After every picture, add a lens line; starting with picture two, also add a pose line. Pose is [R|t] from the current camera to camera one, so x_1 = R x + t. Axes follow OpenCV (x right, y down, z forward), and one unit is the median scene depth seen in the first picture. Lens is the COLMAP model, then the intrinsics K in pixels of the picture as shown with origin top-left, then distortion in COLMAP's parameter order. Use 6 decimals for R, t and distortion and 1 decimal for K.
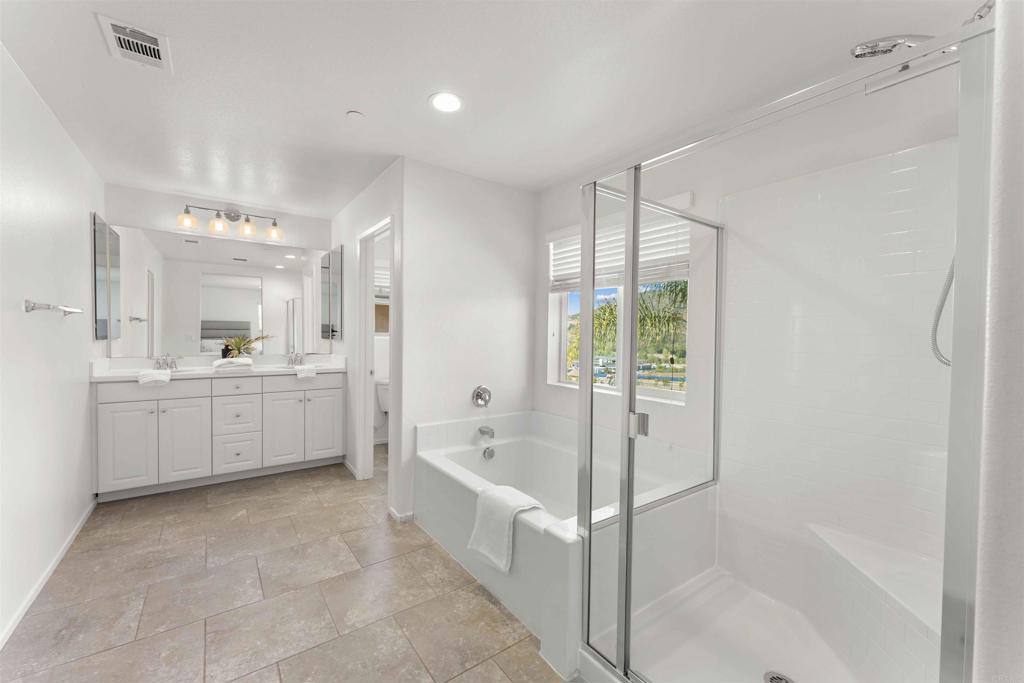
lens RADIAL K [[409.5, 0, 508.2], [0, 409.5, 337.1], [0, 0, 1]] dist [-0.000177, 0.000018]
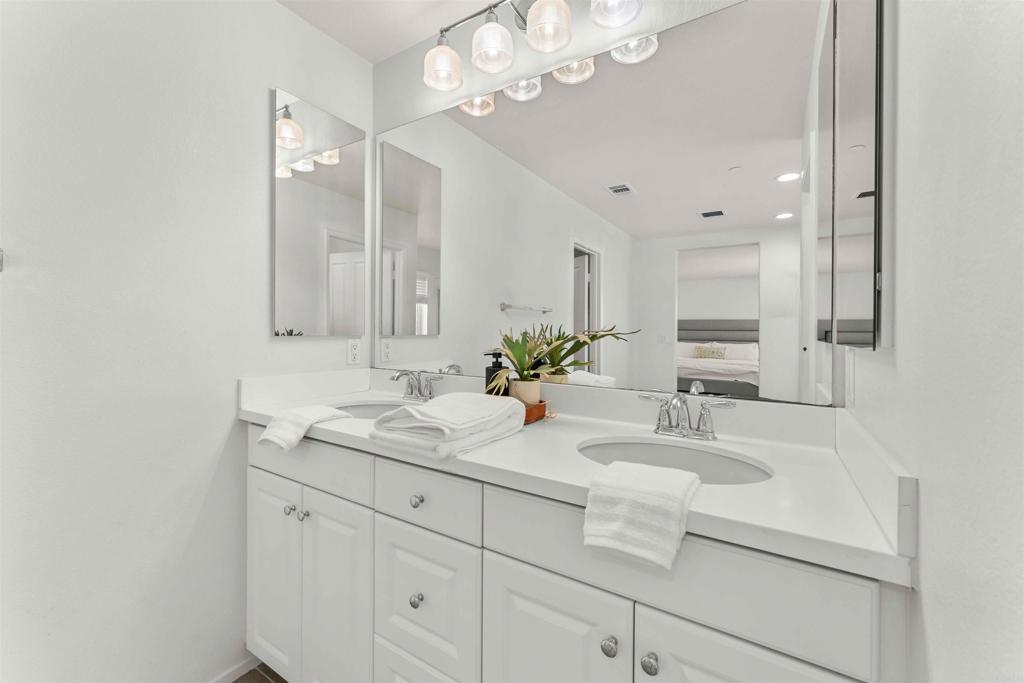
lens RADIAL K [[409.5, 0, 508.2], [0, 409.5, 337.1], [0, 0, 1]] dist [-0.000177, 0.000018]
pose [[0.361724, -0.004282, -0.932275, -0.321997], [-0.010266, 0.999911, -0.008576, 0.006846], [0.932229, 0.012673, 0.361648, 0.834938]]
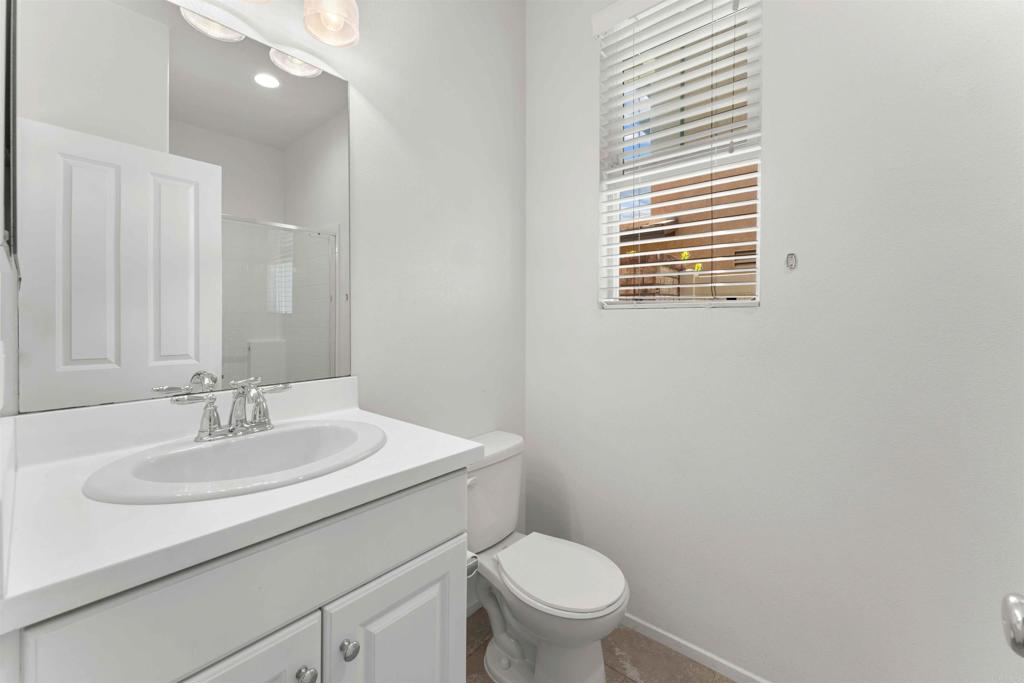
lens RADIAL K [[413.0, 0, 512.4], [0, 413.0, 325.5], [0, 0, 1]] dist [0.001433, 0.000182]
pose [[0.969583, -0.008746, 0.244605, -0.420821], [0.009611, 0.999951, -0.002344, 0.006652], [-0.244573, 0.004624, 0.969620, 0.772769]]
